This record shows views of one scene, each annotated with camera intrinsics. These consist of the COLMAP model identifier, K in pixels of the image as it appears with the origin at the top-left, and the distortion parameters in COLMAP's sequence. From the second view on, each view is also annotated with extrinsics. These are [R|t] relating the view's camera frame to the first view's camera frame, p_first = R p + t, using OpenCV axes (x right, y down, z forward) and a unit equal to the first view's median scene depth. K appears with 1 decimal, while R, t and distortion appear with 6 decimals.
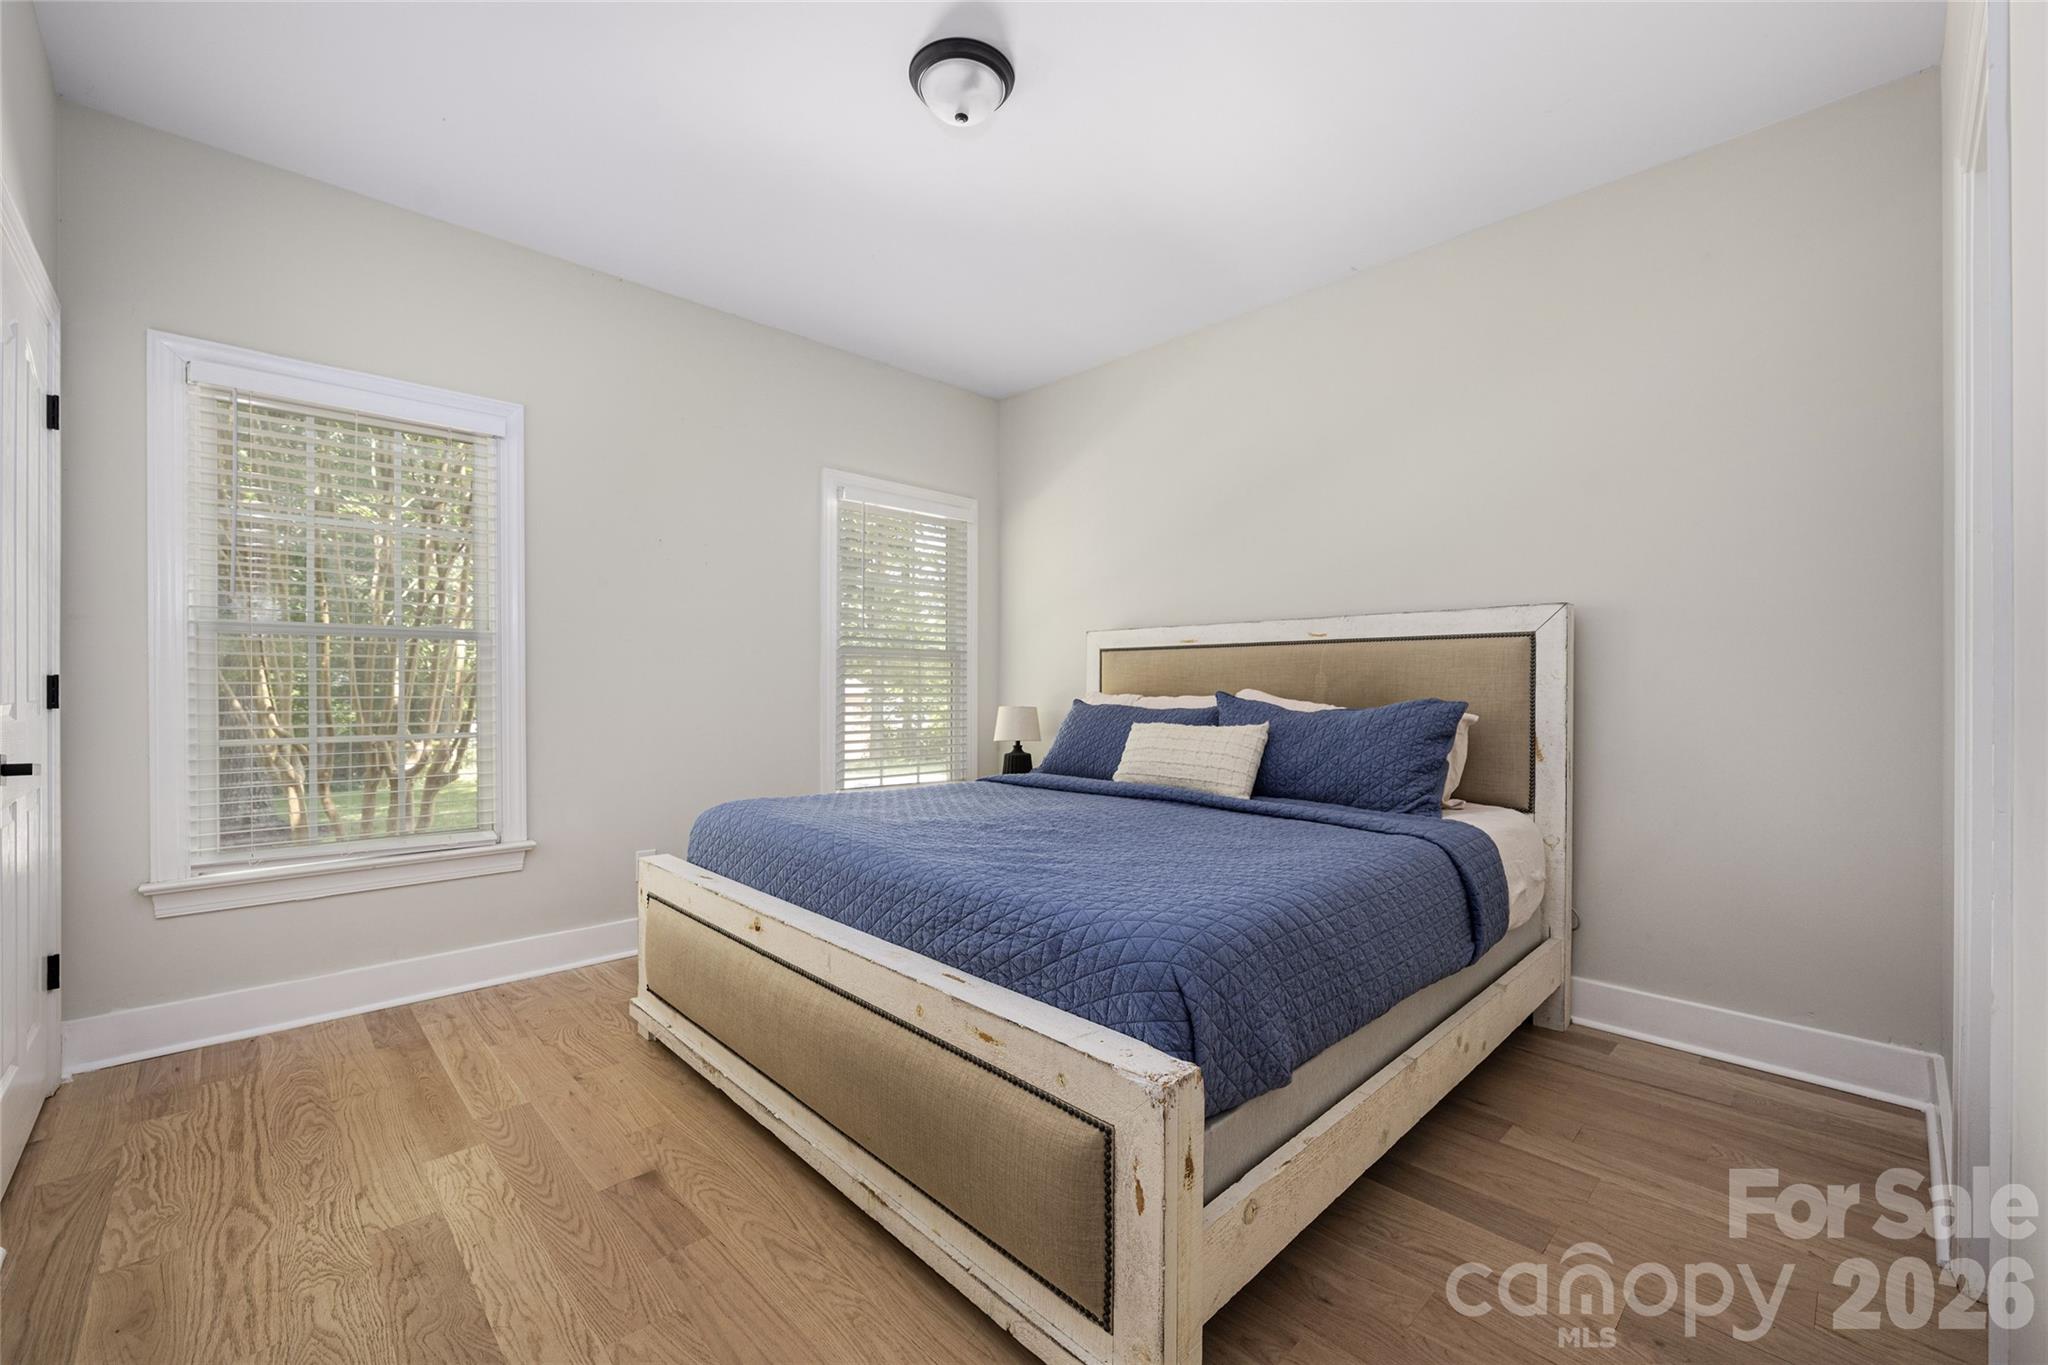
lens RADIAL K [[835.5, 0, 1019.8], [0, 835.5, 678.8], [0, 0, 1]] dist [-0.001905, -0.000168]
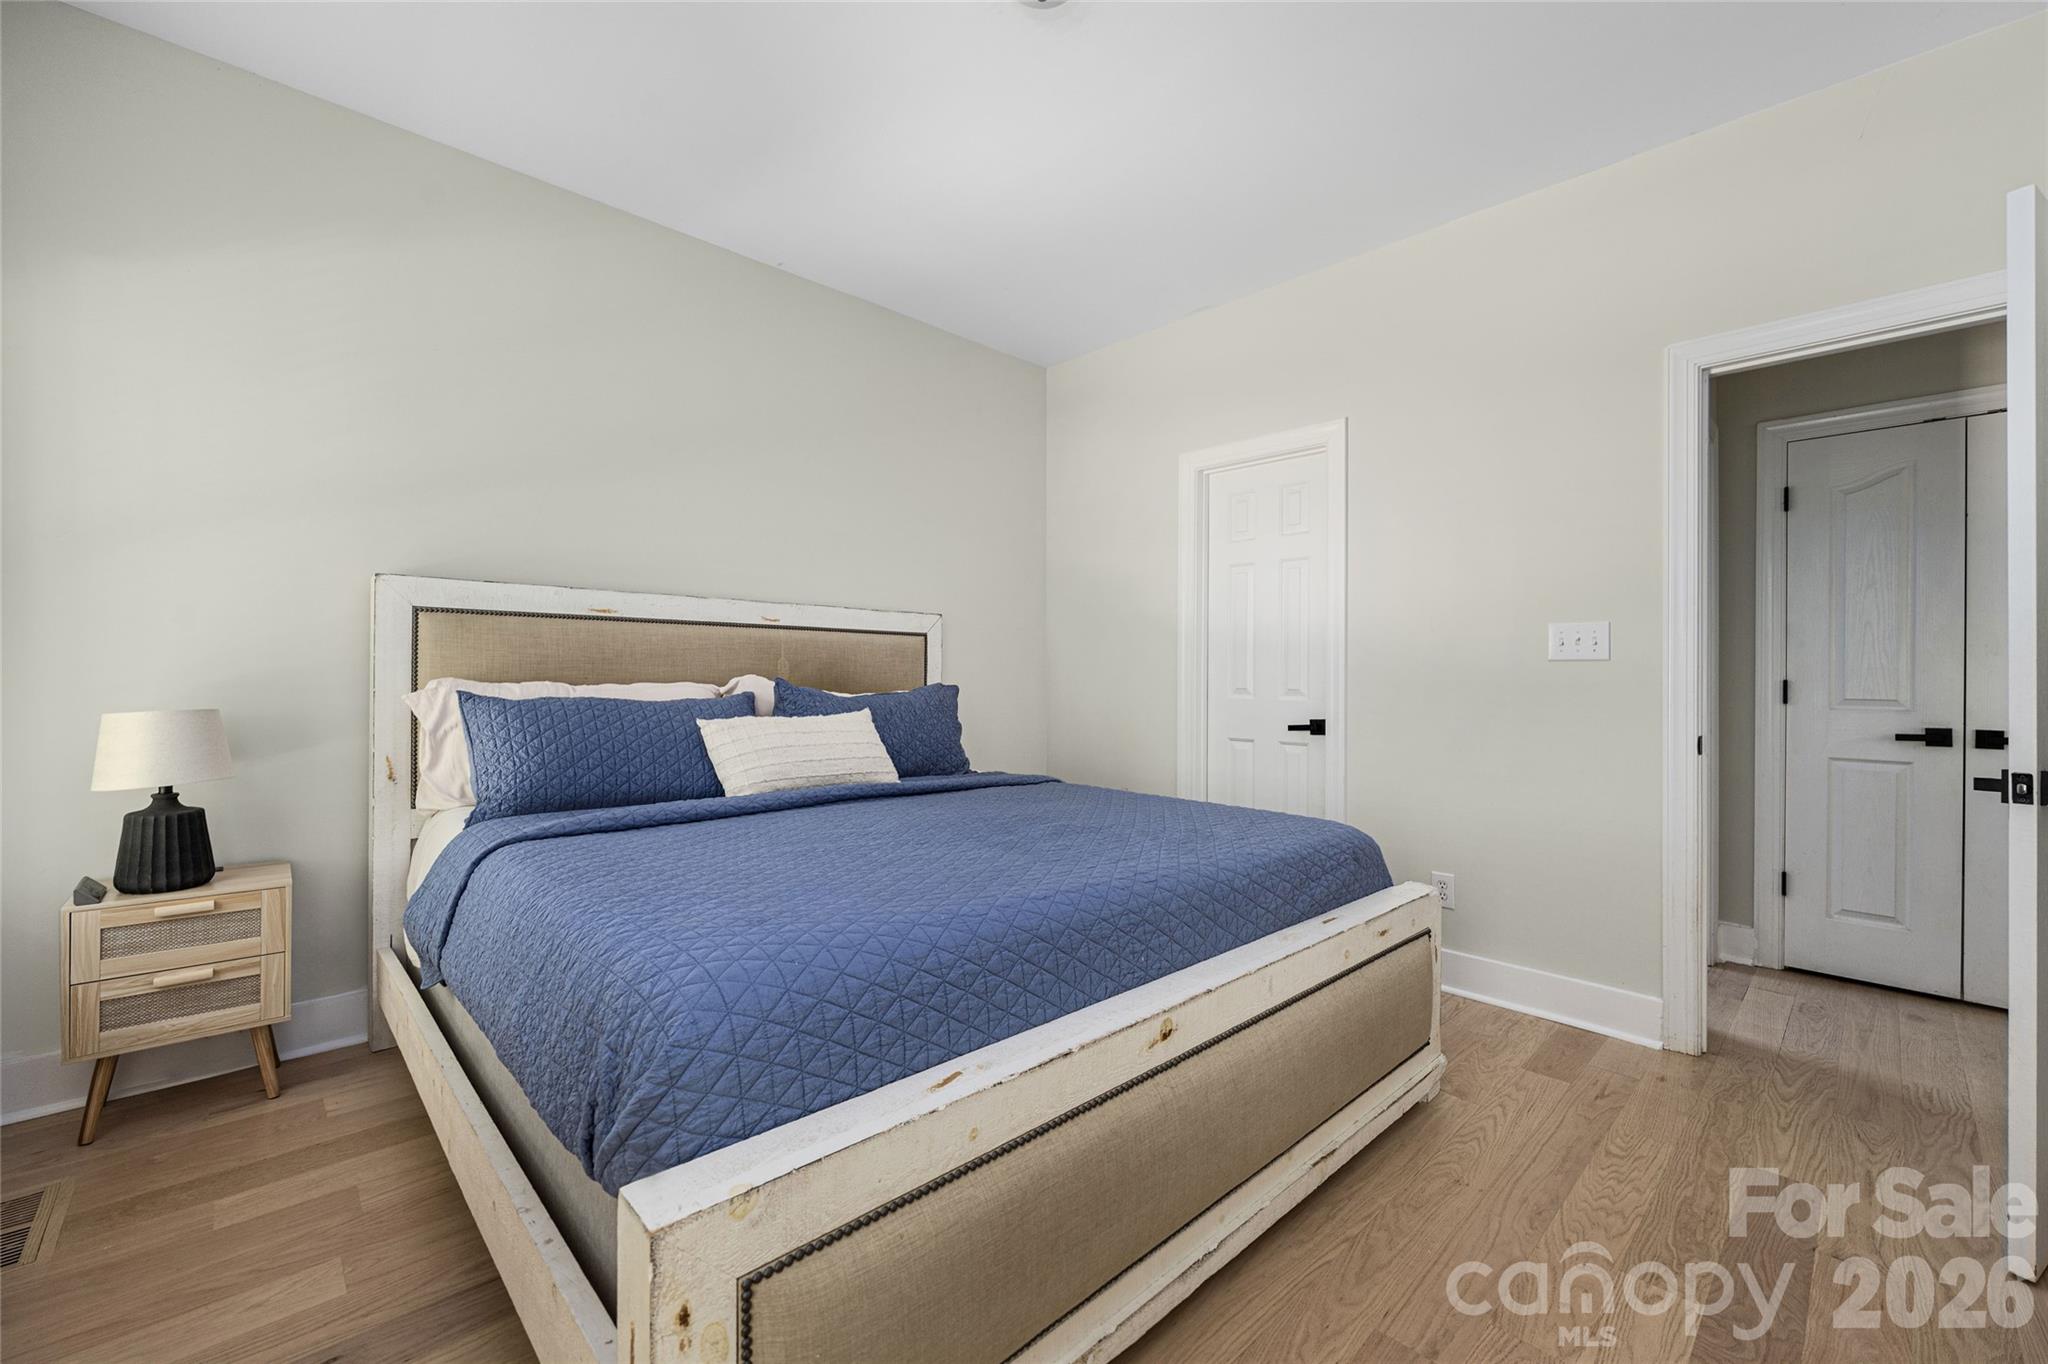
lens RADIAL K [[835.5, 0, 1019.8], [0, 835.5, 678.3], [0, 0, 1]] dist [-0.001905, -0.000168]
pose [[-0.000523, -0.006698, 0.999977, -0.687547], [-0.018970, 0.999798, 0.006687, 0.004751], [-0.999820, -0.018966, -0.000650, 0.781672]]
